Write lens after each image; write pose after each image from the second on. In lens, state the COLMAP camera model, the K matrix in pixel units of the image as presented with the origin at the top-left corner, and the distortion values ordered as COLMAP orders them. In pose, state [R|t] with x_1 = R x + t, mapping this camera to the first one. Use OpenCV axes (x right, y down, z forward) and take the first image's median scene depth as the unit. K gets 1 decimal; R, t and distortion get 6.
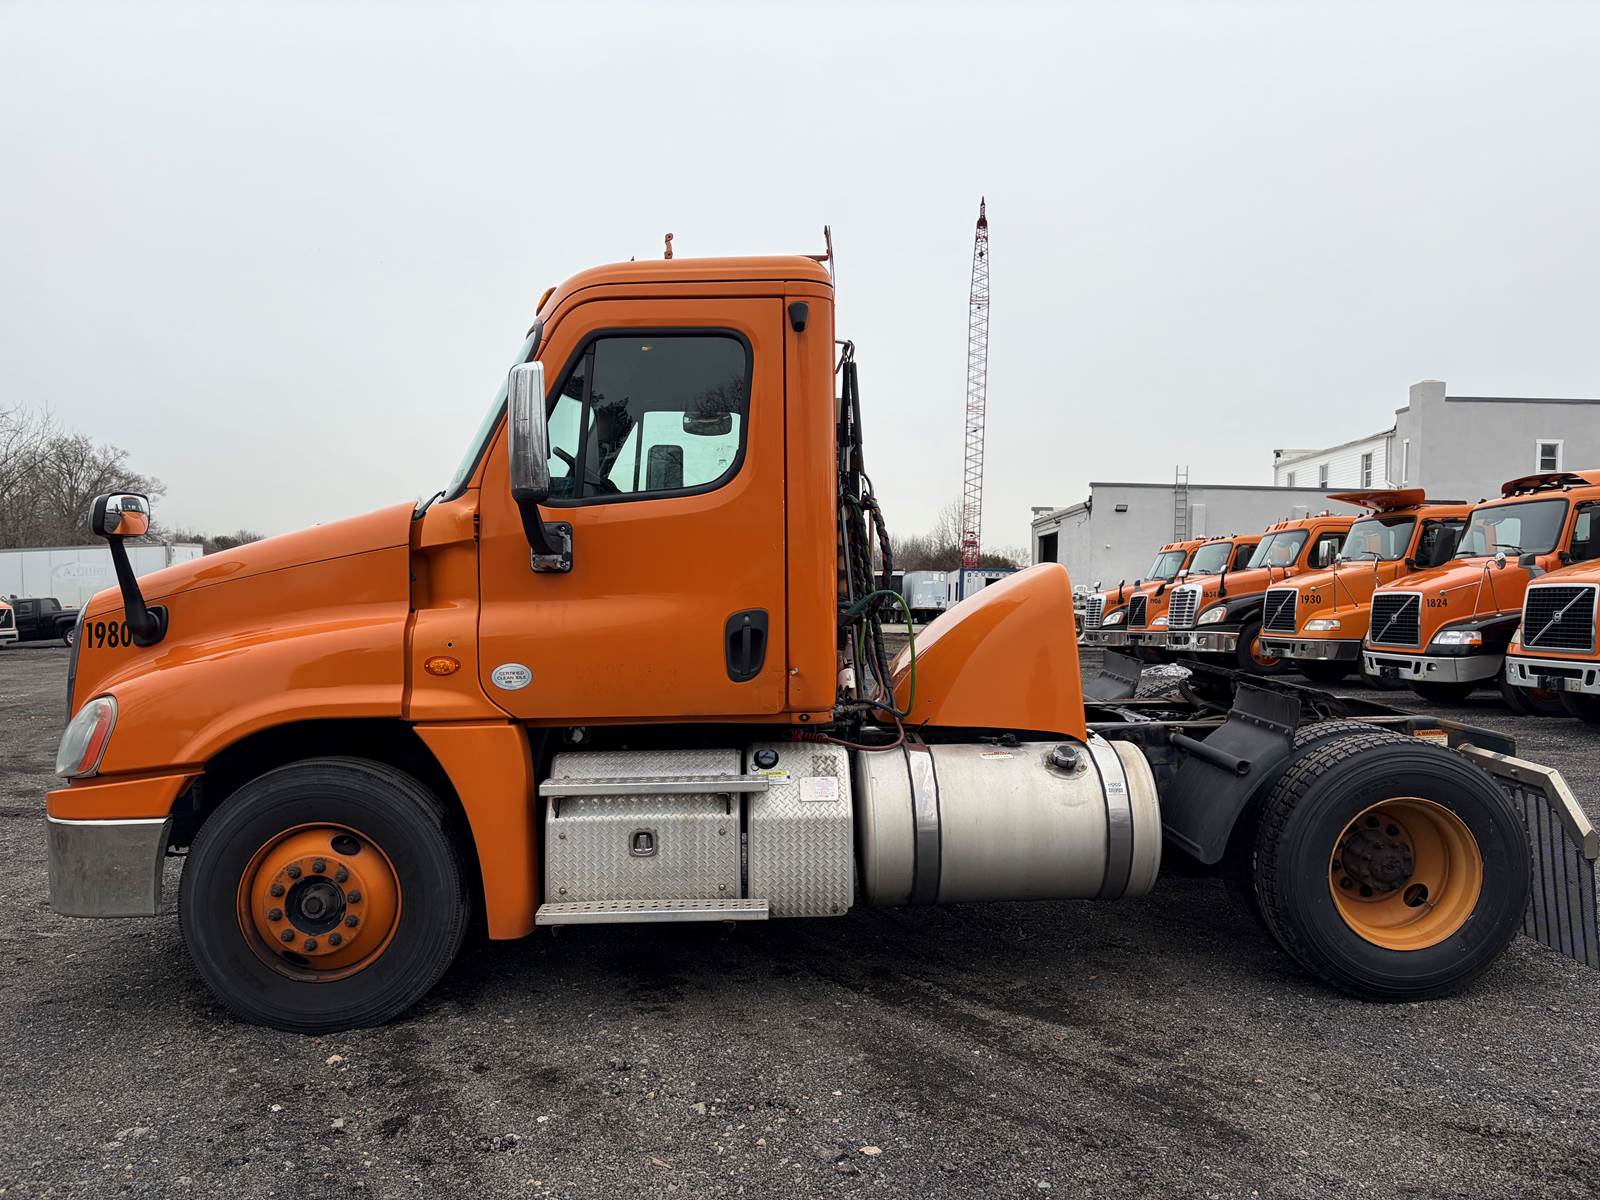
lens RADIAL K [[1218.4, 0, 807.1], [0, 1218.4, 605.5], [0, 0, 1]] dist [0.026905, -0.007032]
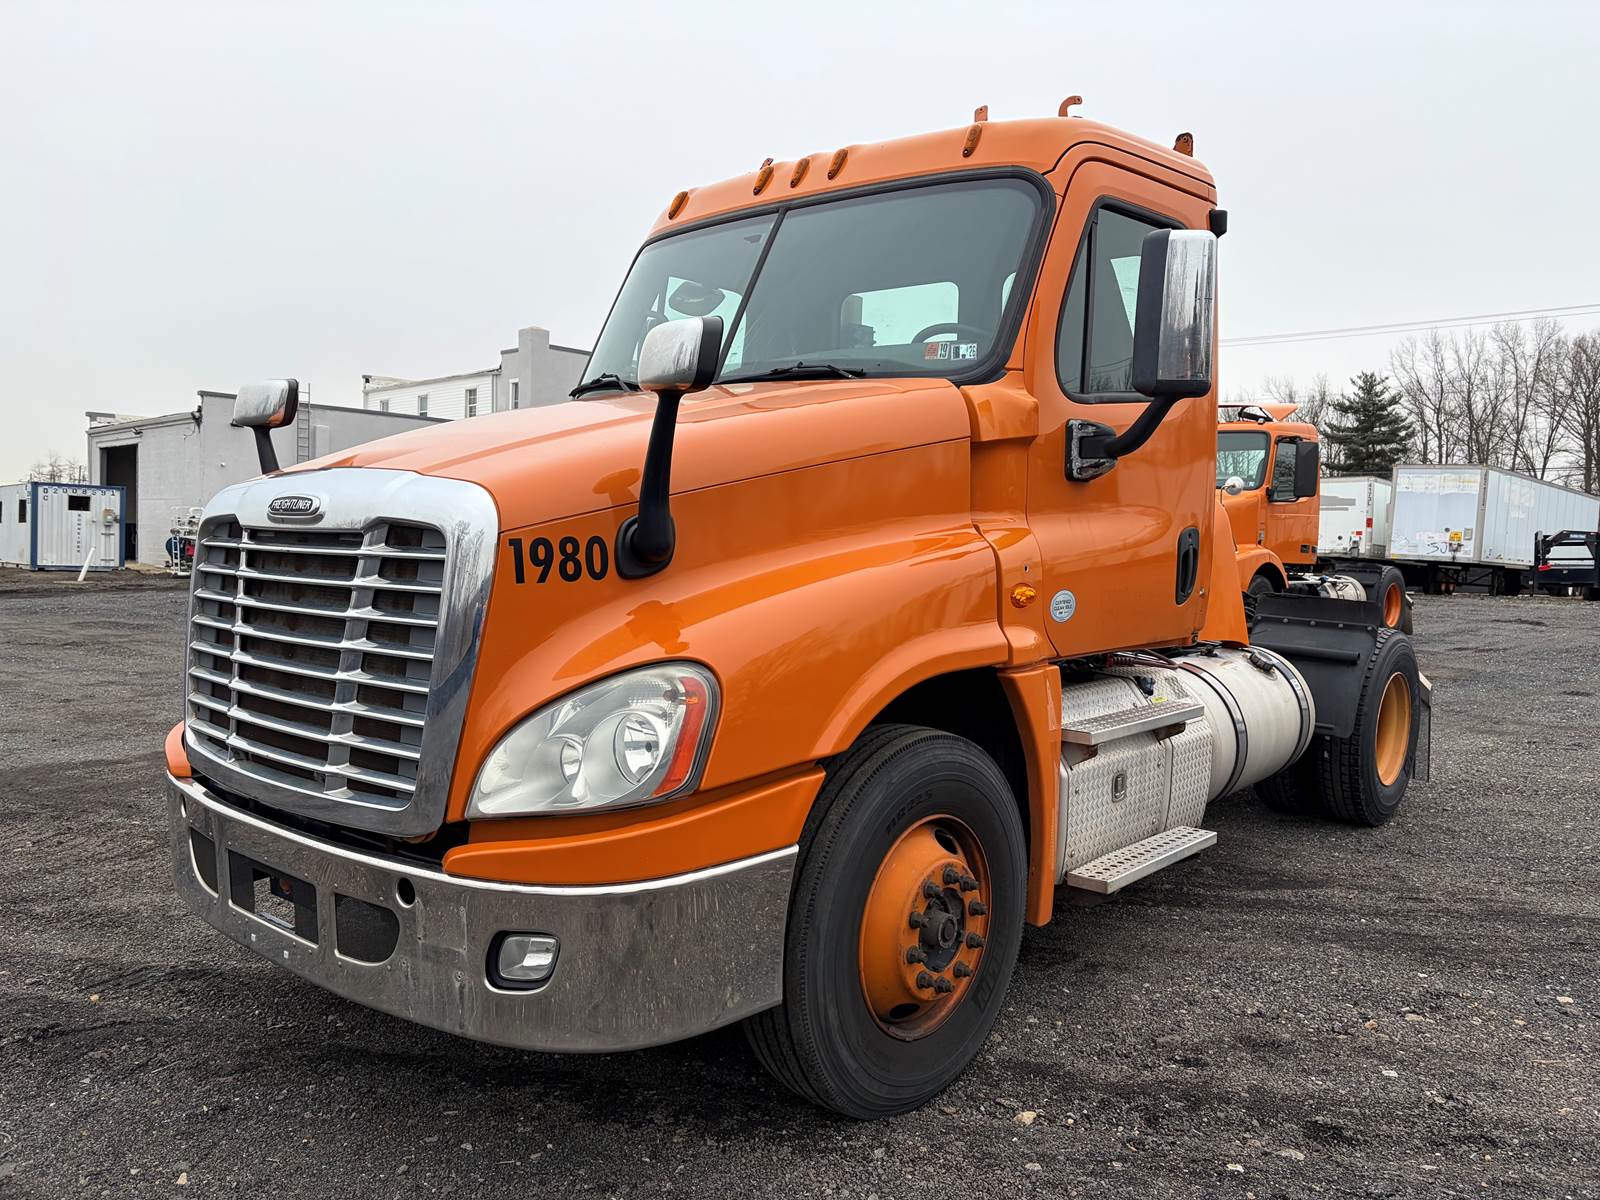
lens RADIAL K [[1218.4, 0, 803.2], [0, 1218.4, 595.2], [0, 0, 1]] dist [0.026905, -0.007032]
pose [[0.691127, -0.027299, 0.722218, -0.112474], [-0.009339, 0.998866, 0.046693, 0.001596], [-0.722673, -0.039015, 0.690088, 0.065537]]
